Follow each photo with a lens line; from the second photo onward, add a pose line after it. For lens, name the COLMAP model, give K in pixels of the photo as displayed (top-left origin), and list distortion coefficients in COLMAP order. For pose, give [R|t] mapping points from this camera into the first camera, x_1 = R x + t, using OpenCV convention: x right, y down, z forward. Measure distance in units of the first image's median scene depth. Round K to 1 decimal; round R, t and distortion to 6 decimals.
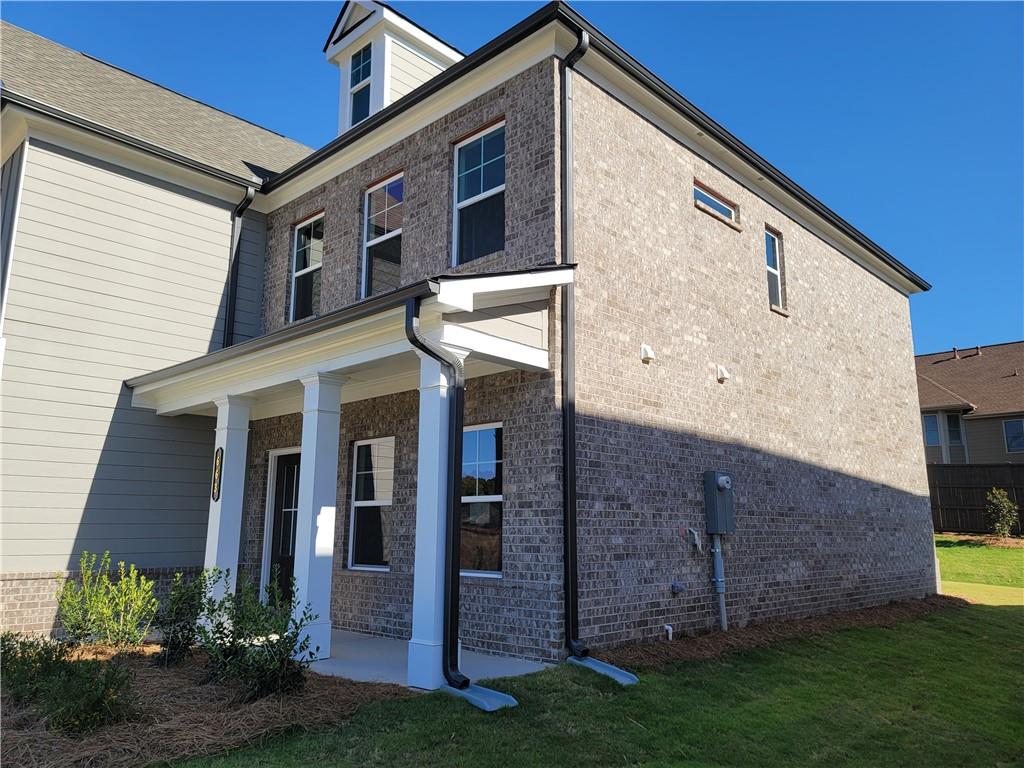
lens RADIAL K [[747.0, 0, 512.0], [0, 747.0, 384.0], [0, 0, 1]] dist [0.056916, -0.000907]
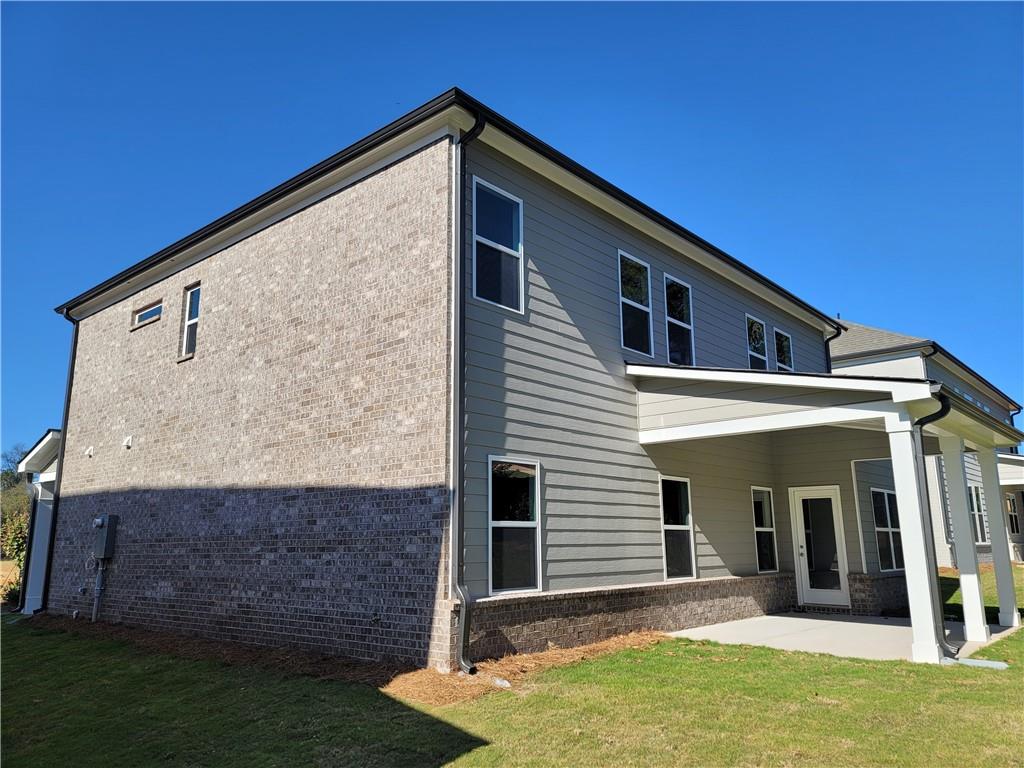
lens RADIAL K [[747.0, 0, 512.0], [0, 747.0, 384.0], [0, 0, 1]] dist [0.056916, -0.000907]
pose [[0.050809, -0.220228, -0.974124, 1.498394], [0.192443, 0.959264, -0.206830, 0.272540], [0.979992, -0.176955, 0.091121, 1.388140]]
